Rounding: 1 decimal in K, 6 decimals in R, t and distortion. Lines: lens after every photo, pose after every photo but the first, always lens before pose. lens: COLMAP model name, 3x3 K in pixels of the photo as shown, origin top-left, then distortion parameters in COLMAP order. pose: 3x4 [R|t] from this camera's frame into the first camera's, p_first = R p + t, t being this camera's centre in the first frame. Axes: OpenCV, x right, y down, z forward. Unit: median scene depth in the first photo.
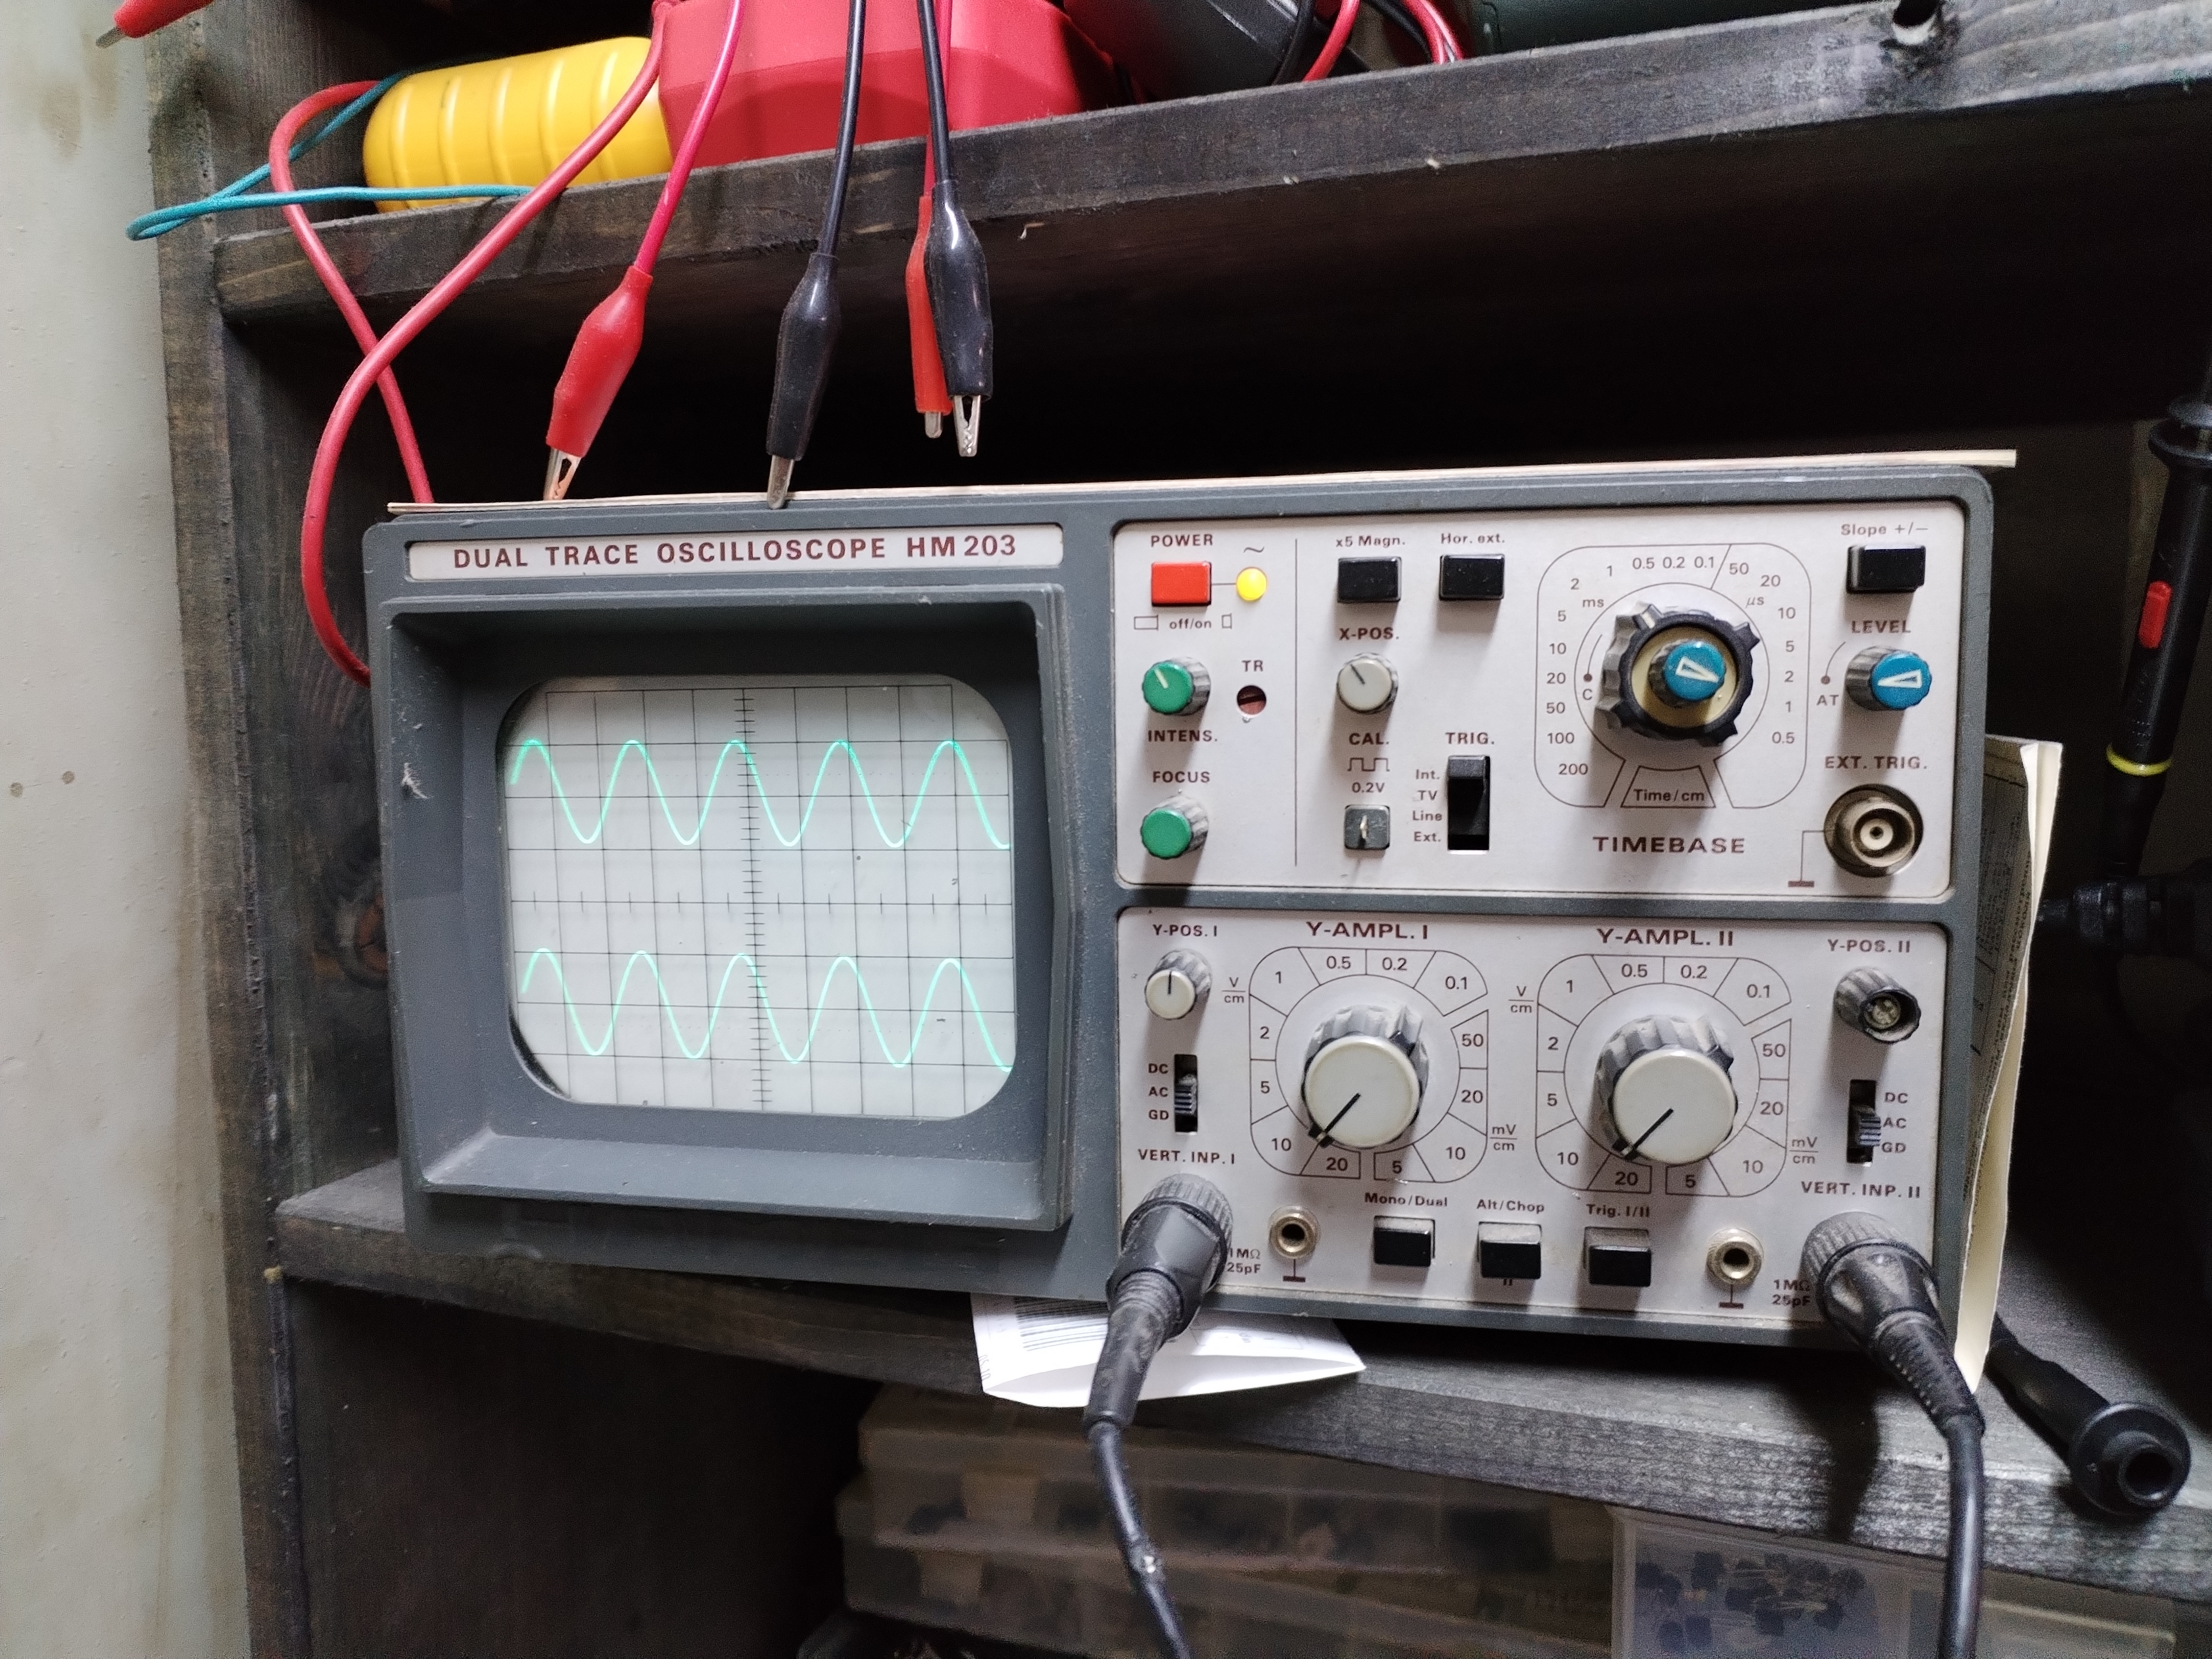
lens RADIAL K [[1644.2, 0, 1105.6], [0, 1644.2, 830.4], [0, 0, 1]] dist [-0.004597, 0.009039]
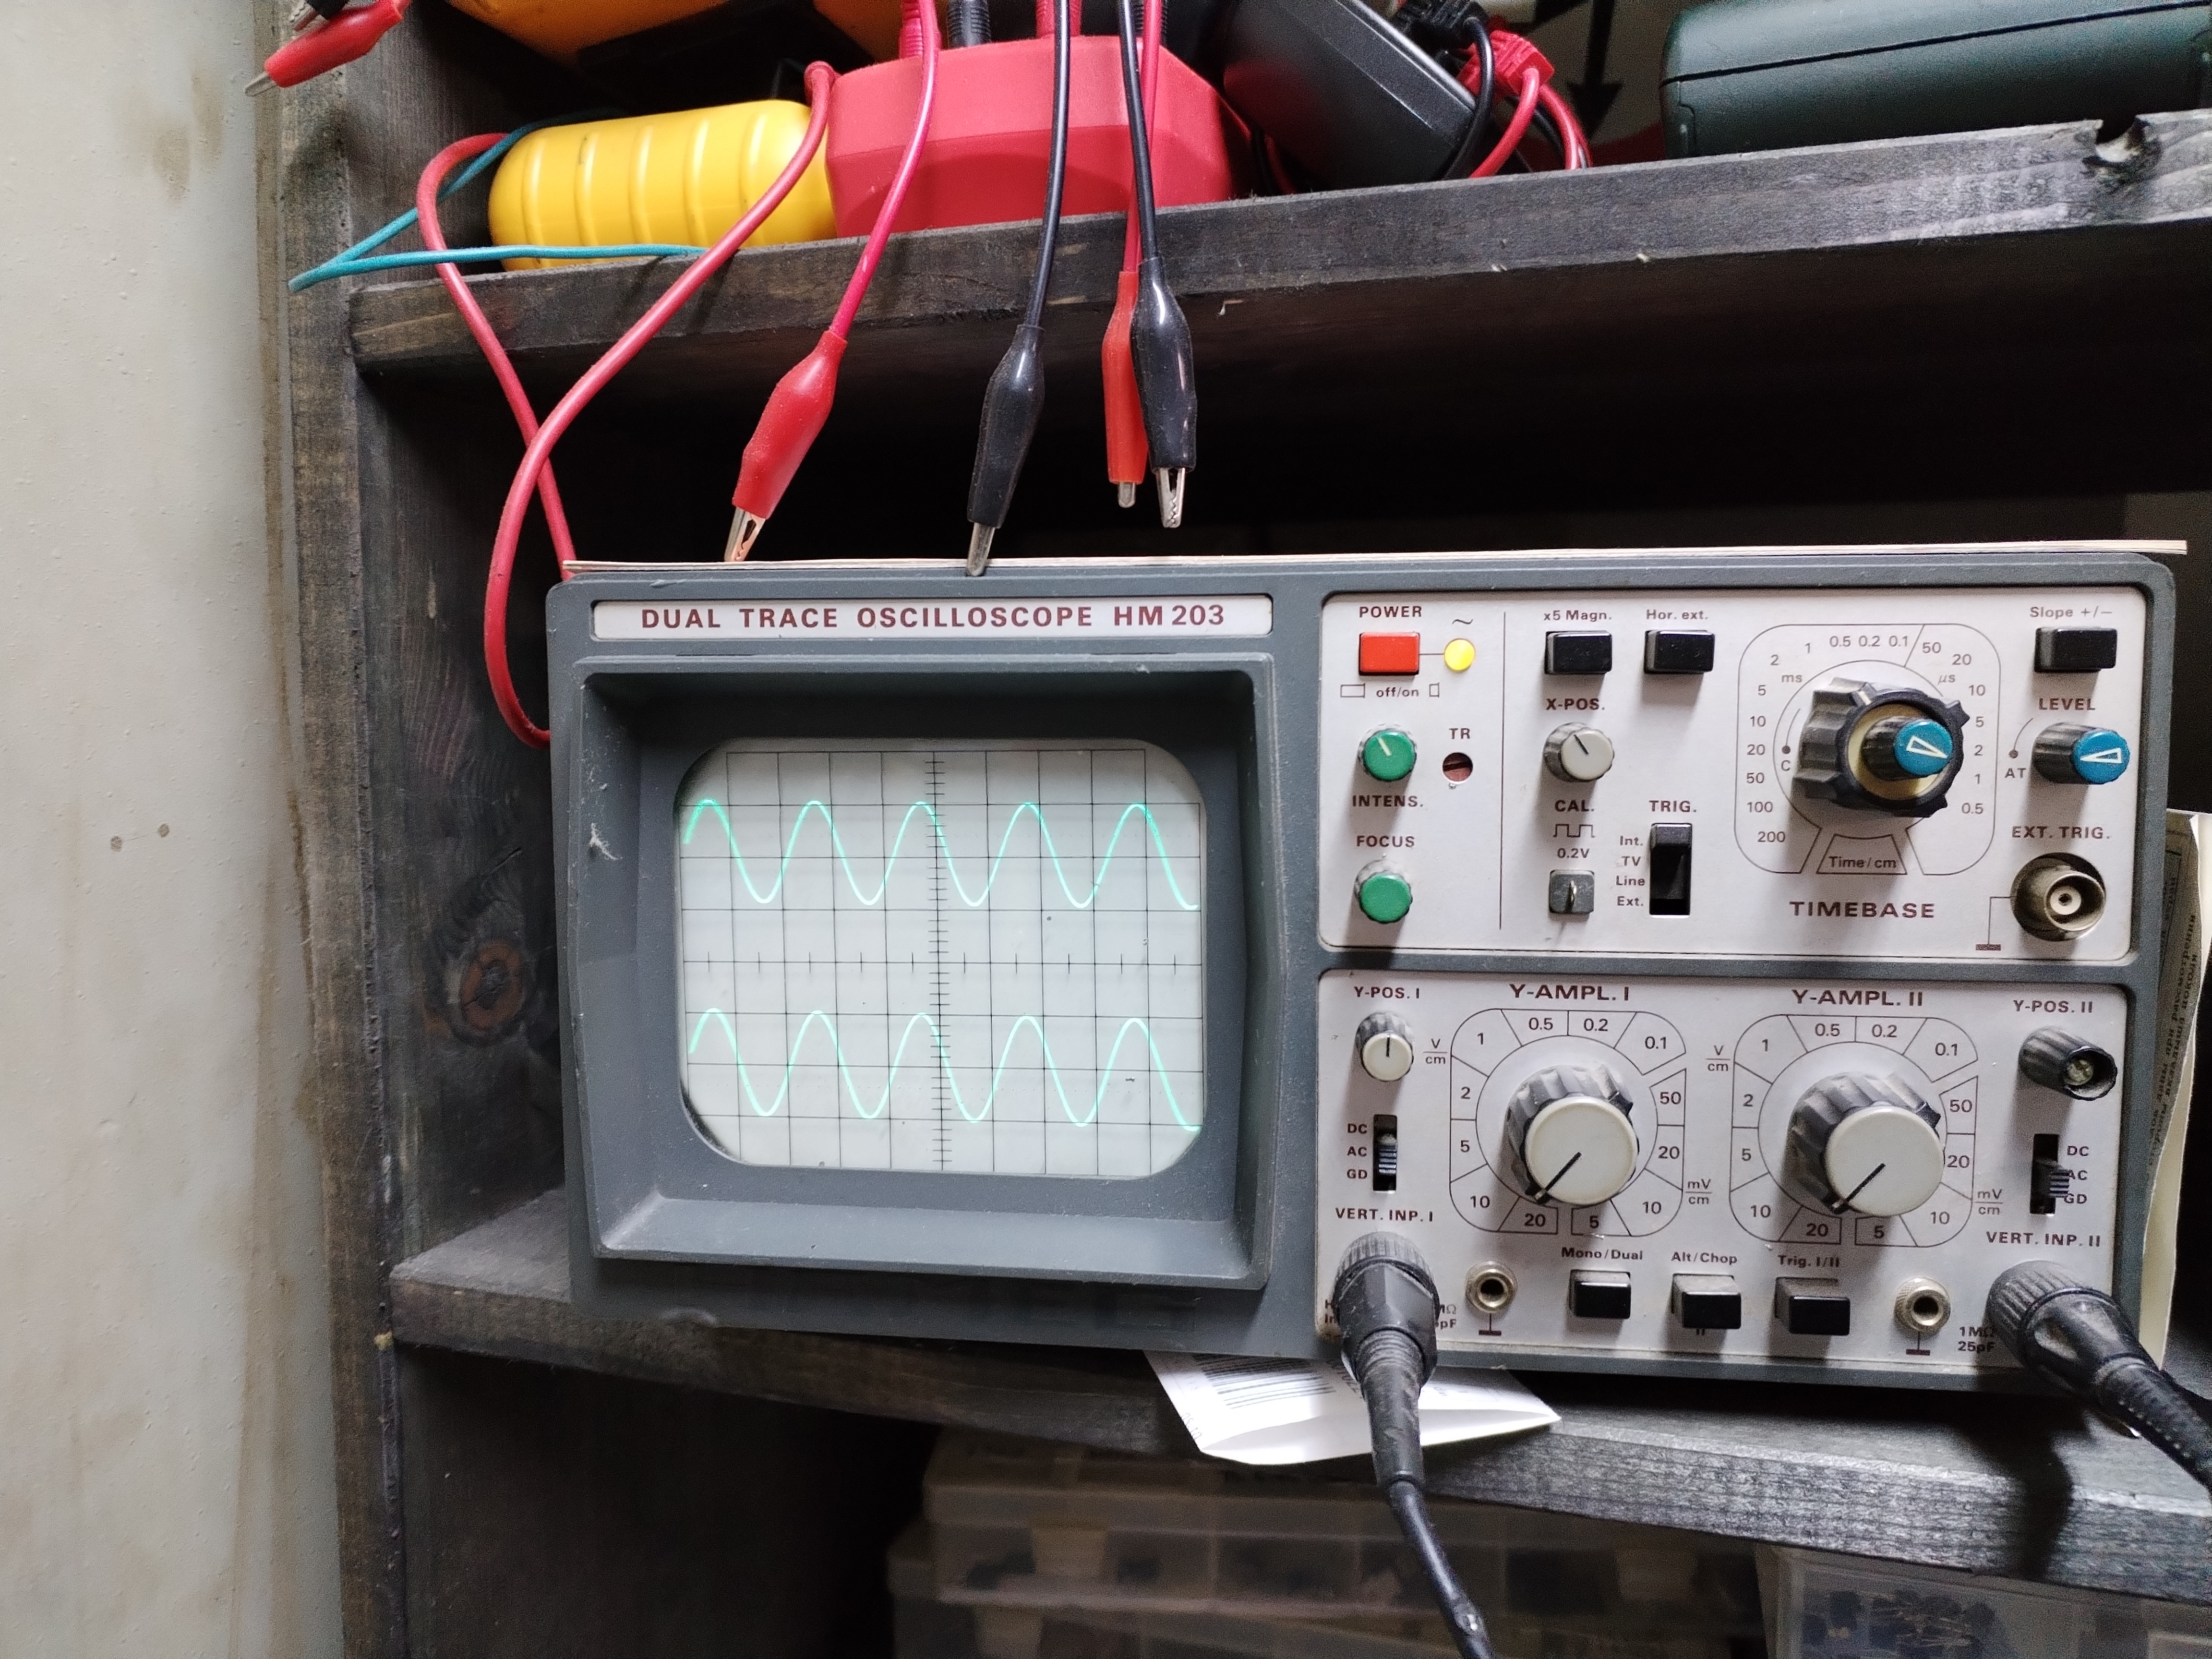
lens RADIAL K [[1644.2, 0, 1109.4], [0, 1644.2, 833.7], [0, 0, 1]] dist [-0.004597, 0.009039]
pose [[0.997904, 0.003234, 0.064623, -0.187540], [-0.001892, 0.999782, -0.020816, -0.015578], [-0.064676, 0.020651, 0.997693, -0.011052]]
